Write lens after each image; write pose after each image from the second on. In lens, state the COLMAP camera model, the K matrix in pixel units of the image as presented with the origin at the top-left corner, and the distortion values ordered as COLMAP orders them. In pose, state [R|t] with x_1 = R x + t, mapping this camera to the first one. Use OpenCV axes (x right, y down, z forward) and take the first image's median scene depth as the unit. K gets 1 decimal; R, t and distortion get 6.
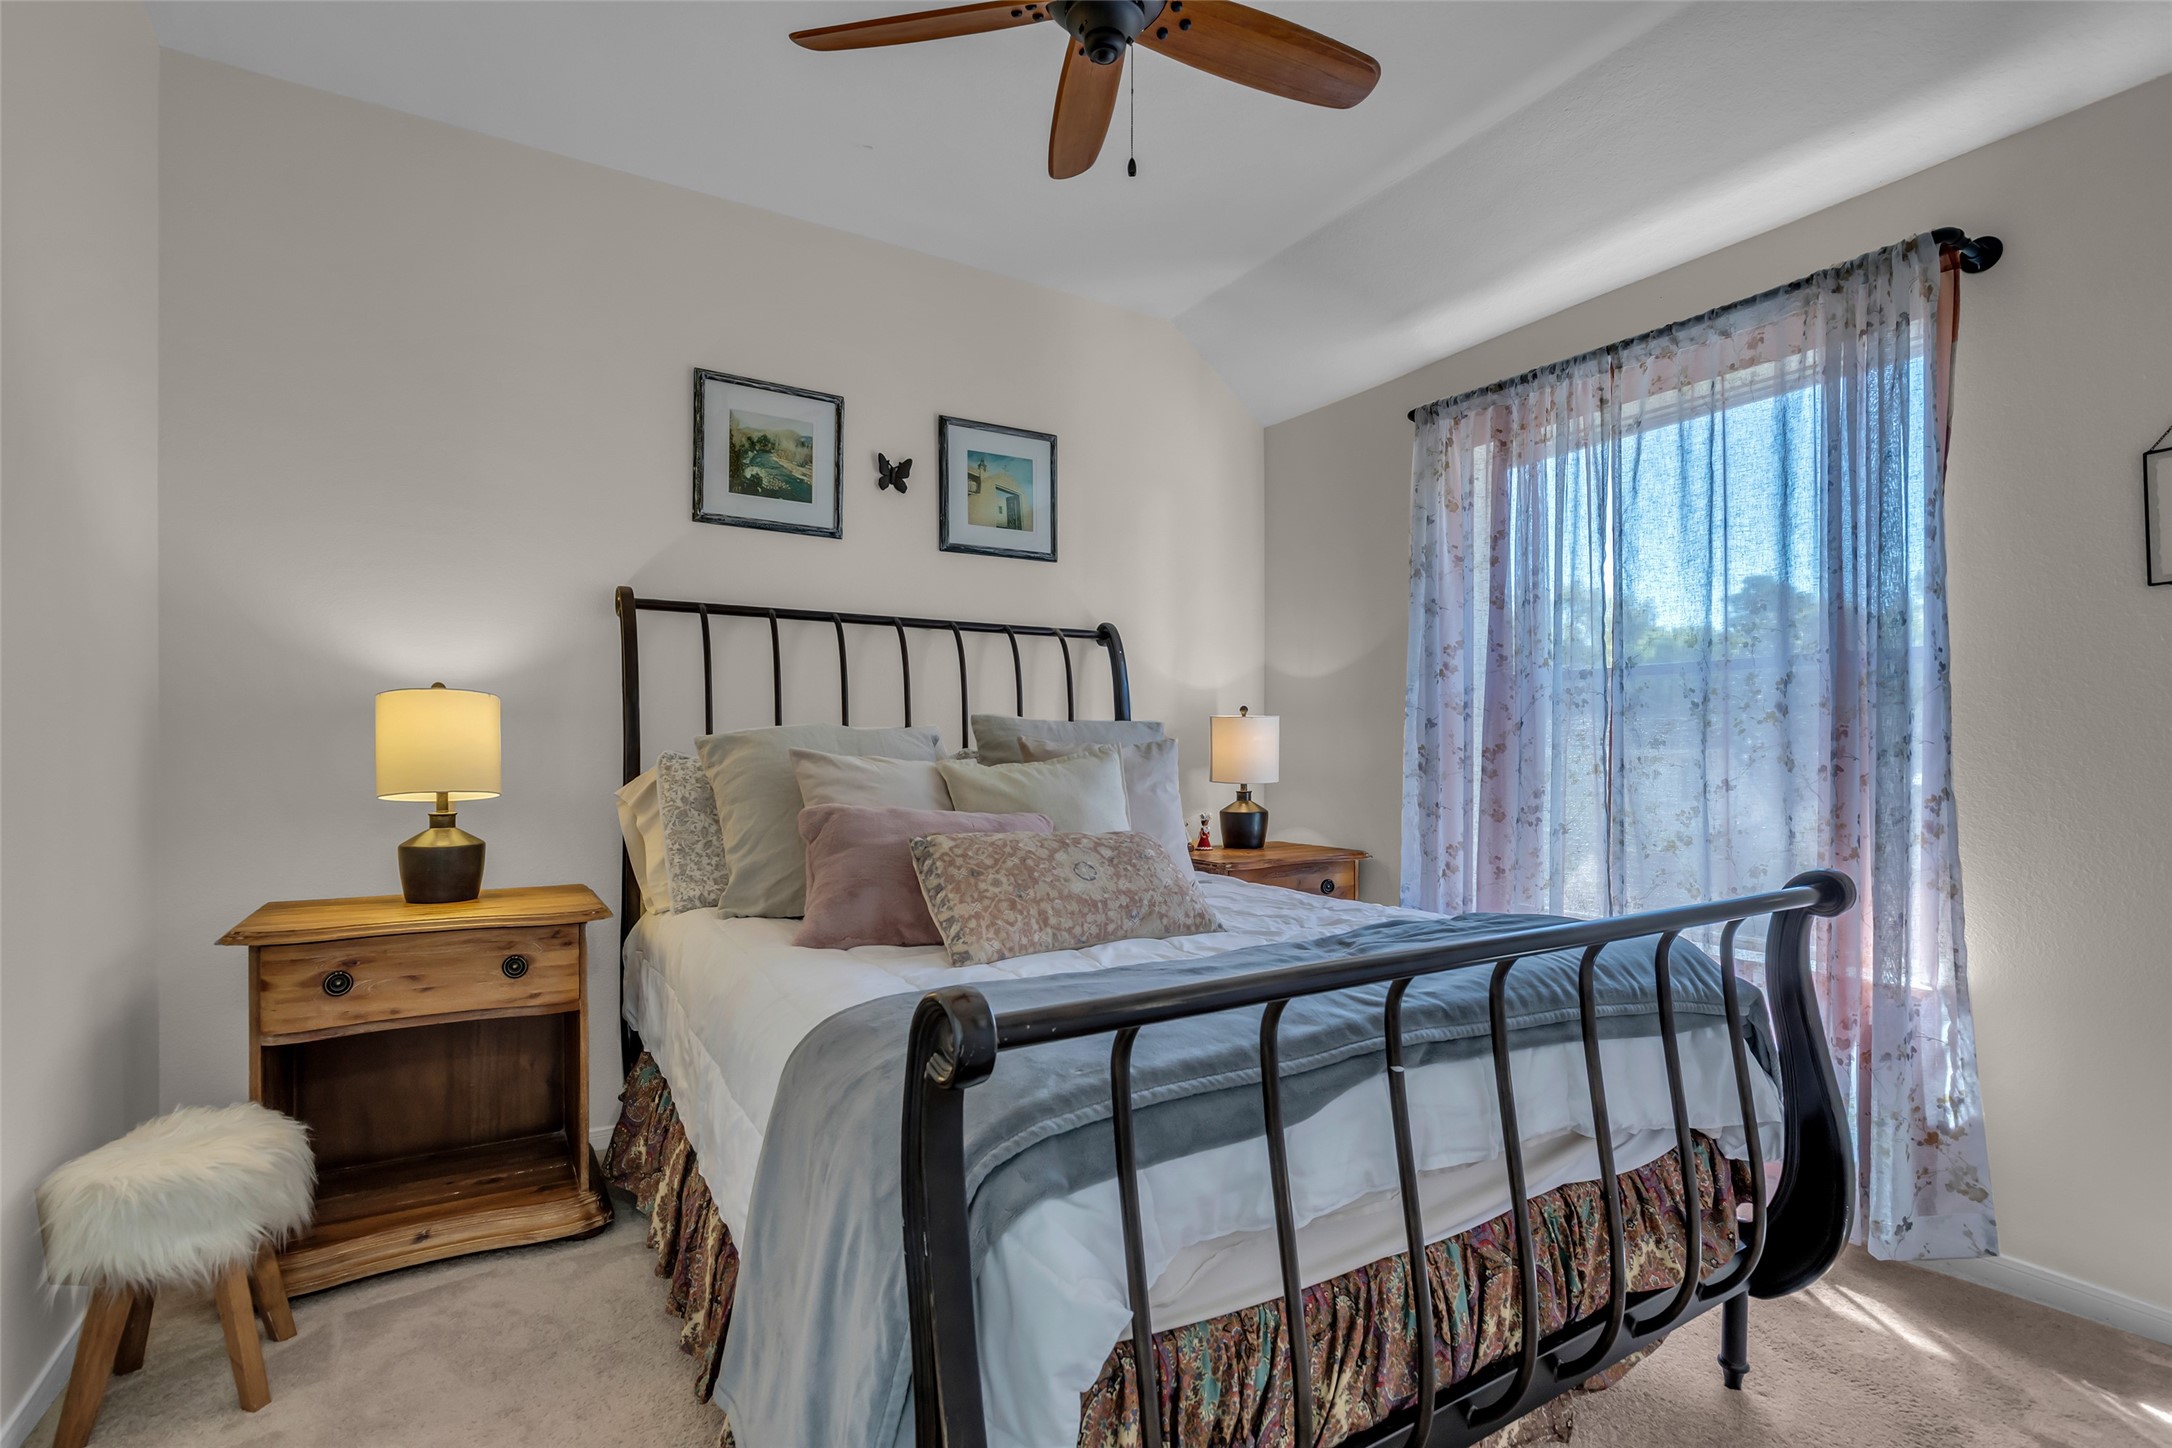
lens RADIAL K [[1000.6, 0, 1085.7], [0, 1000.6, 741.7], [0, 0, 1]] dist [-0.004224, 0.001167]
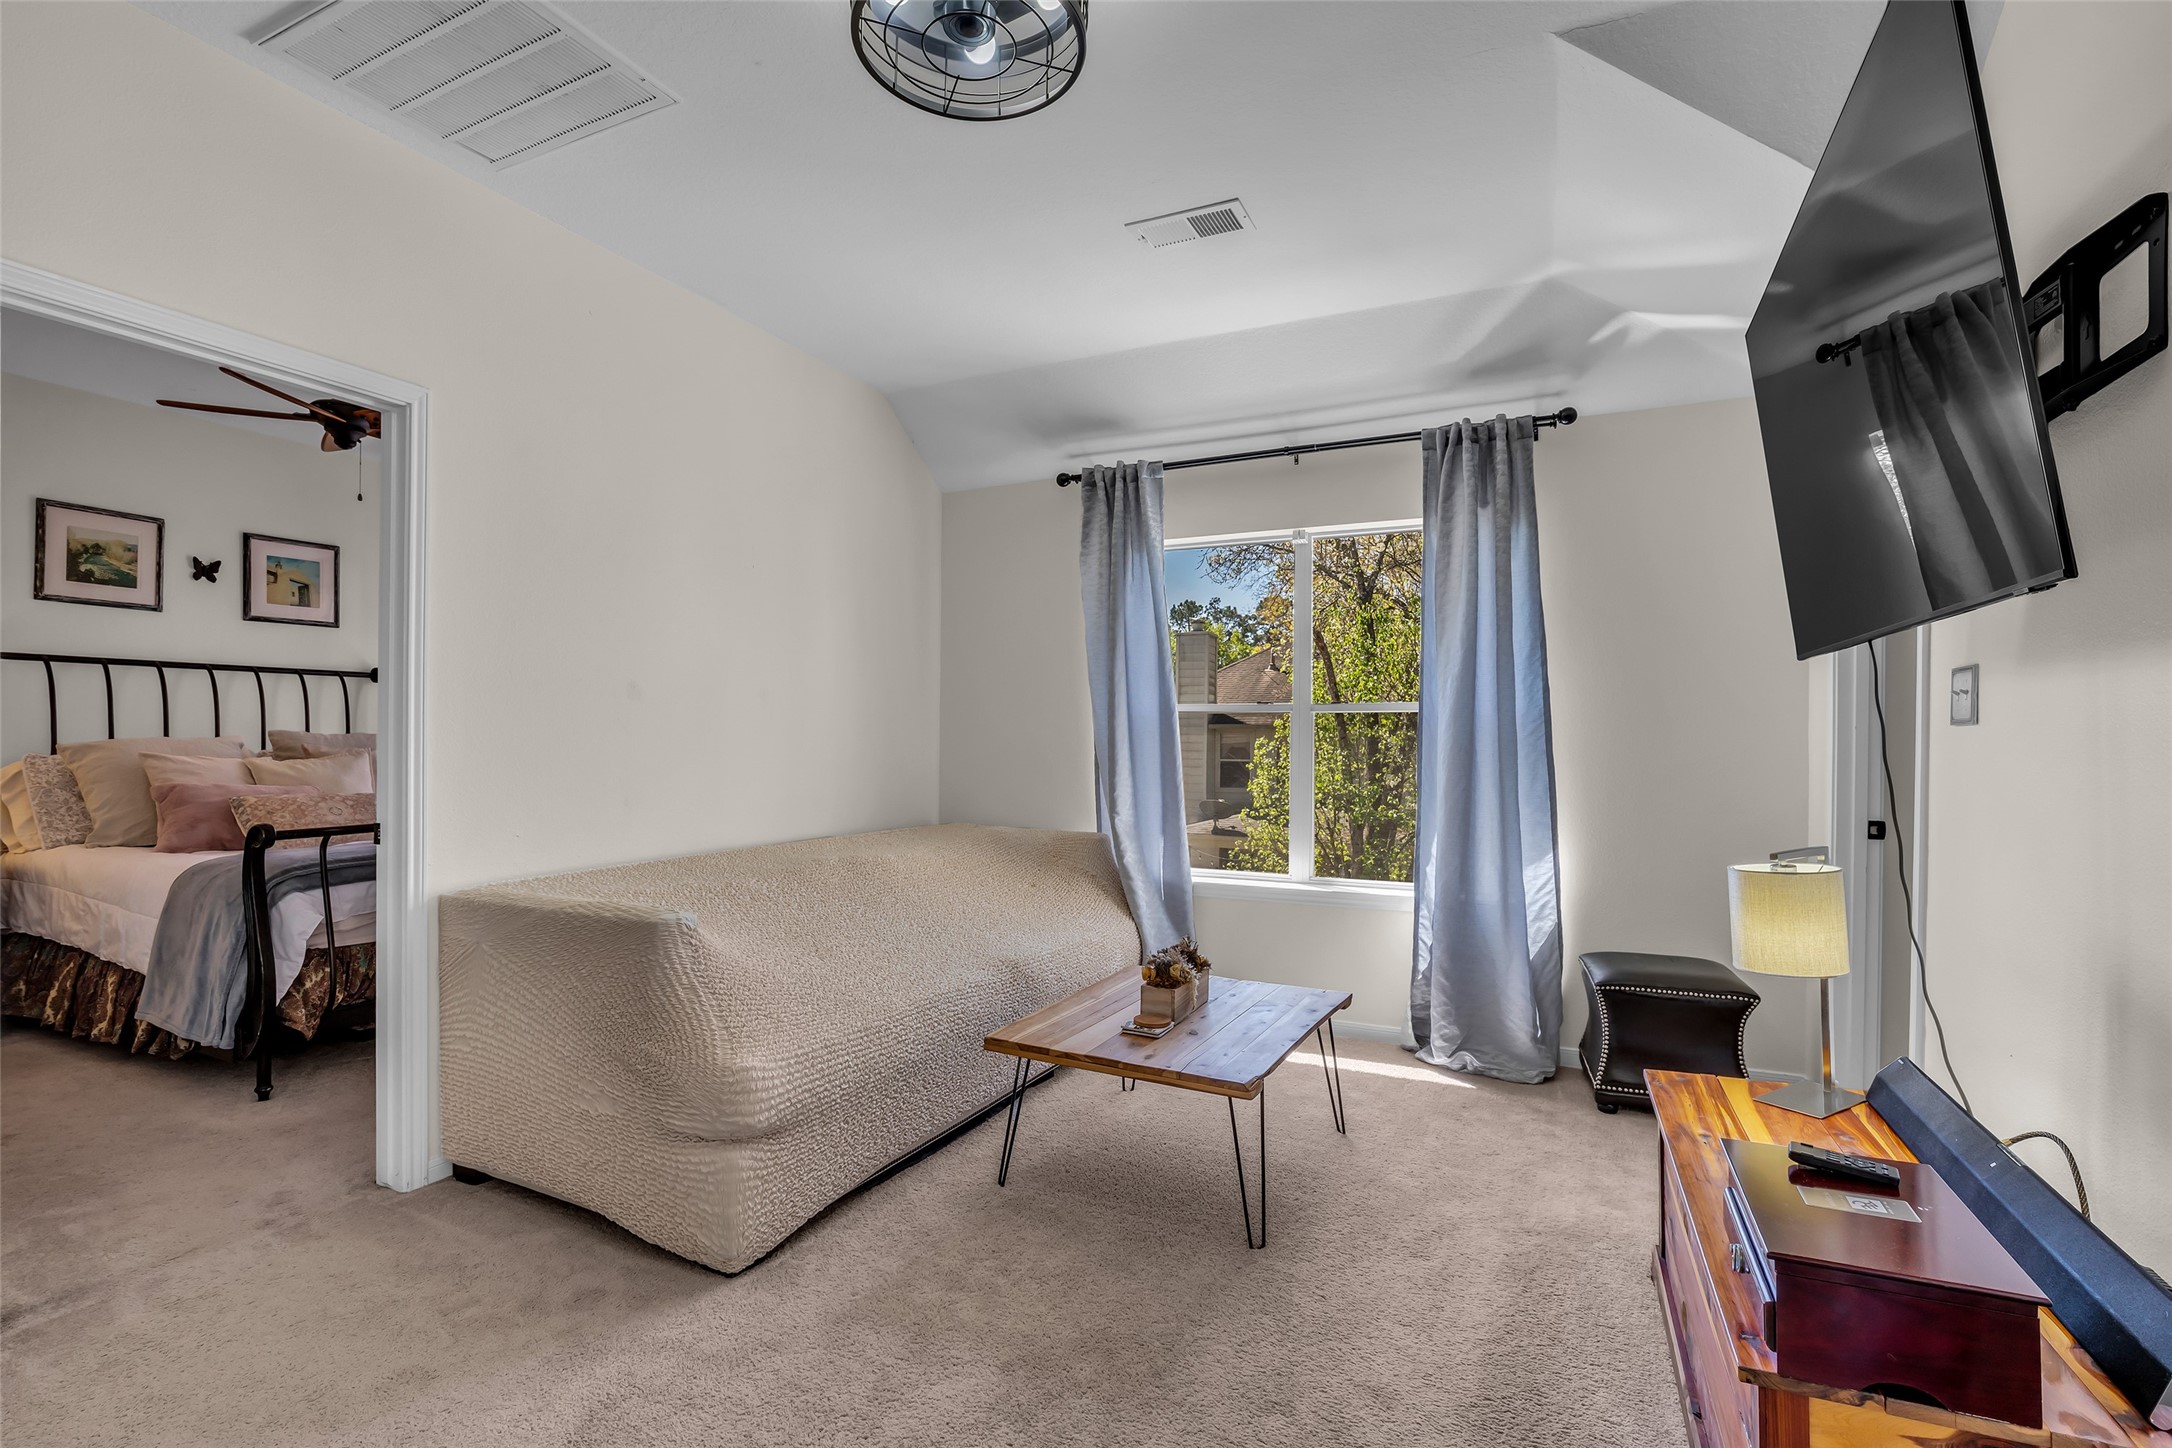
lens RADIAL K [[1000.6, 0, 1069.9], [0, 1000.6, 732.2], [0, 0, 1]] dist [-0.004224, 0.001167]
pose [[0.845943, 0.007207, 0.533224, 0.126085], [-0.010441, 0.999941, 0.003050, -0.041030], [-0.533171, -0.008148, 0.845968, -1.099825]]
